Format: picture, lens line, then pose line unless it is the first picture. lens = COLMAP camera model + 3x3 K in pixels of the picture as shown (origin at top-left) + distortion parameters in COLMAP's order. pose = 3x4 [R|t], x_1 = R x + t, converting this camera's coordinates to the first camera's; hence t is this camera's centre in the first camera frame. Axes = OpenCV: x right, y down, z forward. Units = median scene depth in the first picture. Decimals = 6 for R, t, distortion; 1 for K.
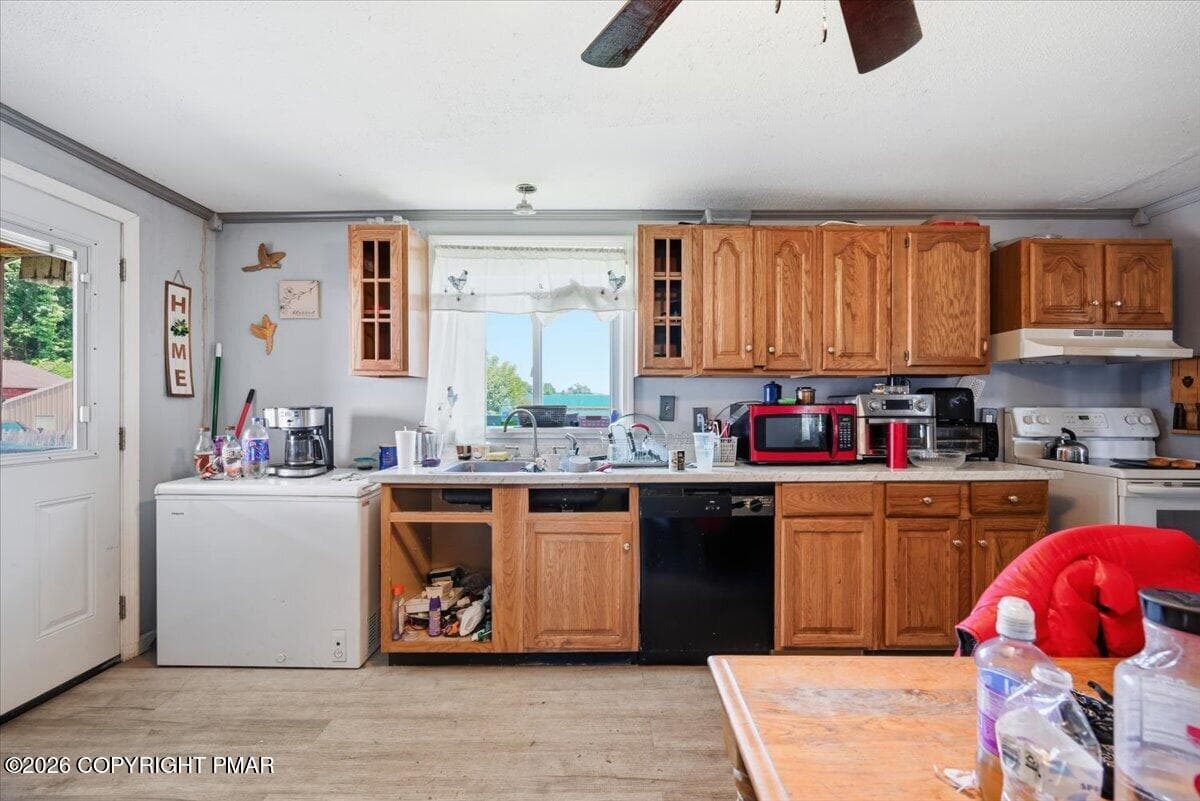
lens RADIAL K [[476.2, 0, 600.0], [0, 476.2, 400.5], [0, 0, 1]] dist [-0.000761, 0.000004]
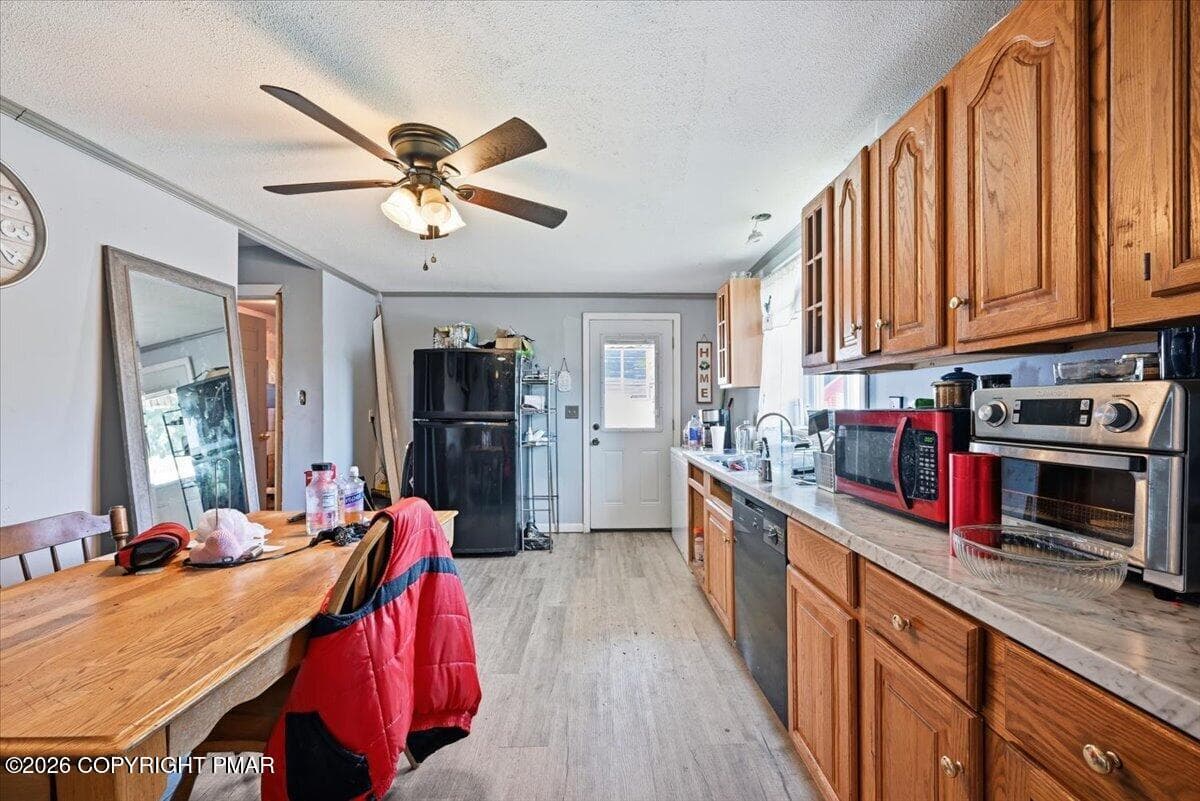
lens RADIAL K [[478.3, 0, 604.5], [0, 478.3, 404.3], [0, 0, 1]] dist [0.001163, 0.000200]
pose [[0.016618, -0.005364, -0.999848, 0.980069], [0.019010, 0.999807, -0.005047, -0.002262], [0.999681, -0.018923, 0.016716, 0.609325]]
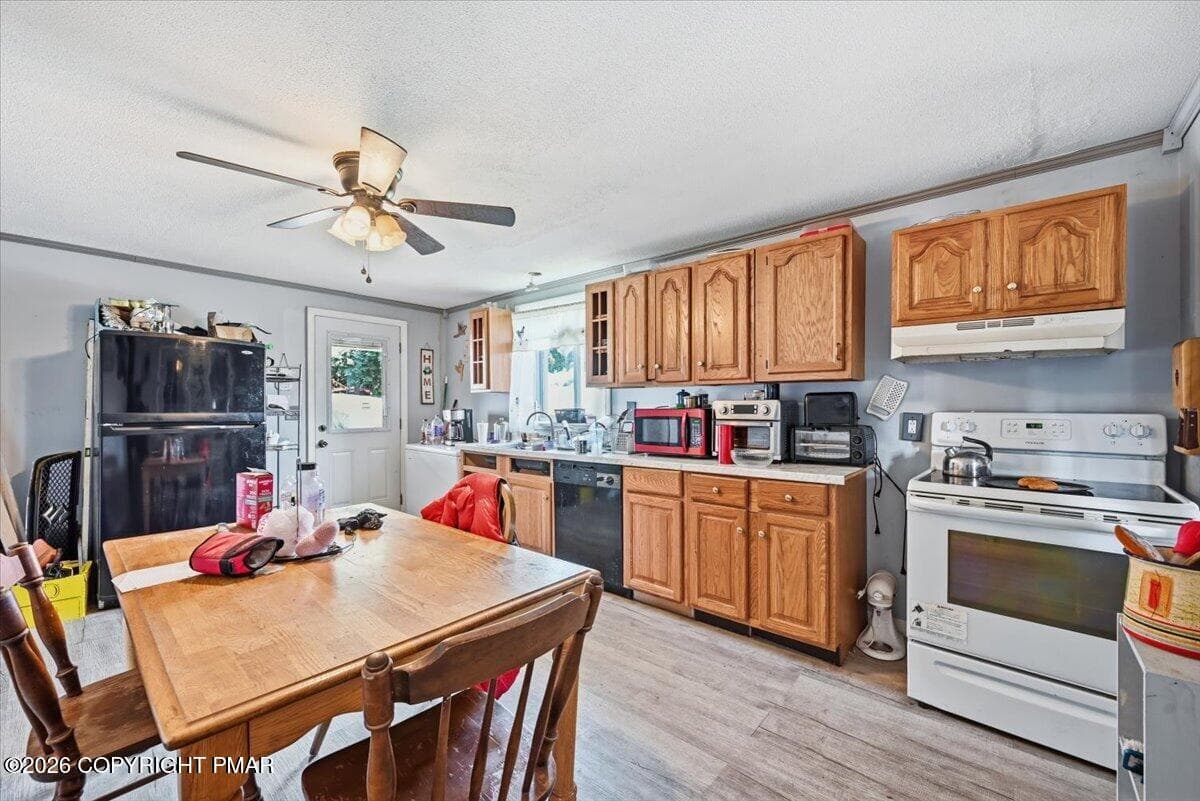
lens RADIAL K [[478.3, 0, 604.5], [0, 478.3, 404.3], [0, 0, 1]] dist [0.001163, 0.000200]
pose [[0.761606, -0.003429, -0.648032, 1.076319], [0.011644, 0.999897, 0.008394, -0.016277], [0.647936, -0.013939, 0.761567, -0.080113]]
